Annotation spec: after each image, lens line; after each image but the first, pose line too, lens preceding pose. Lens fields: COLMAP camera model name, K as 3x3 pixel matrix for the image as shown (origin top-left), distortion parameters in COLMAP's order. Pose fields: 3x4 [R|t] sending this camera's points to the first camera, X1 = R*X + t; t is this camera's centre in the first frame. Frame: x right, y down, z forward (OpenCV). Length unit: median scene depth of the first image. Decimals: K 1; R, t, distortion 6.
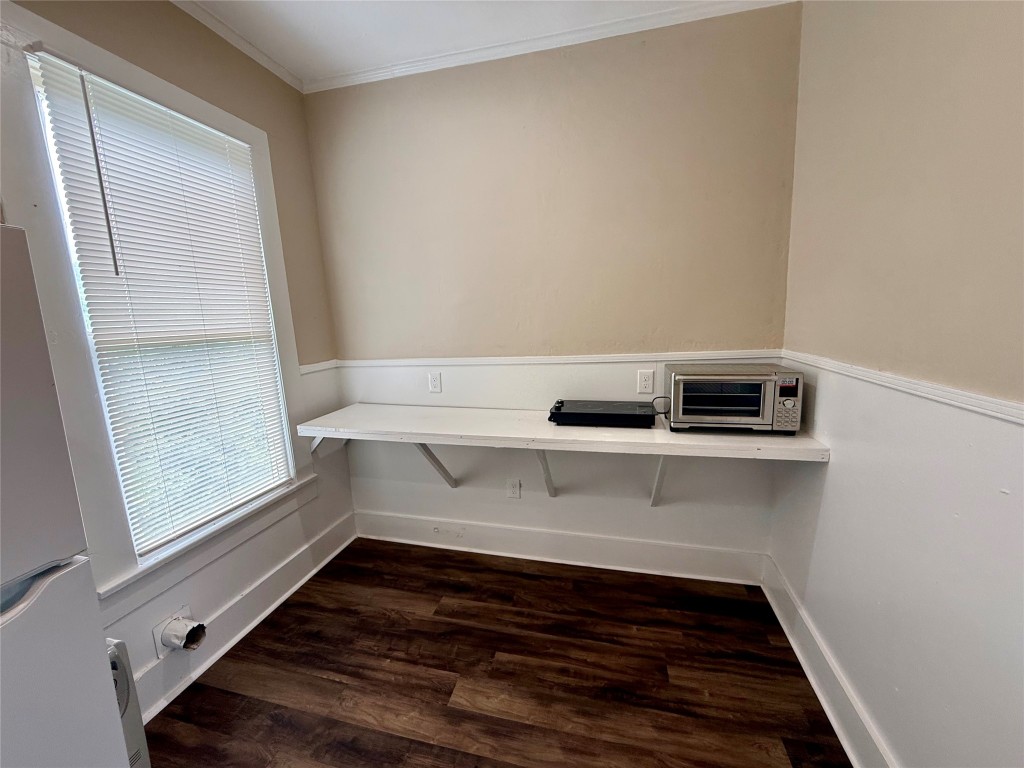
lens RADIAL K [[408.3, 0, 513.4], [0, 408.3, 383.9], [0, 0, 1]] dist [0.000023, -0.000058]
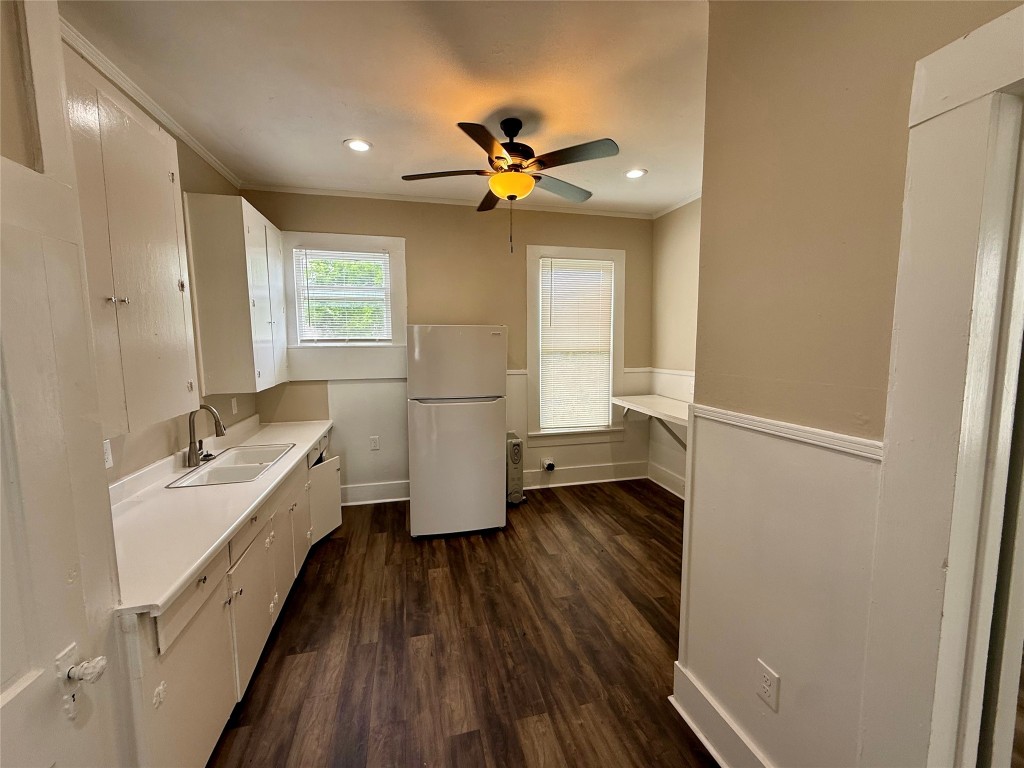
lens RADIAL K [[408.3, 0, 510.8], [0, 408.3, 382.0], [0, 0, 1]] dist [0.000023, -0.000058]
pose [[0.469448, 0.119457, -0.874842, 0.951671], [-0.159249, 0.986013, 0.049183, 0.011846], [0.868480, 0.116229, 0.481905, -0.373858]]
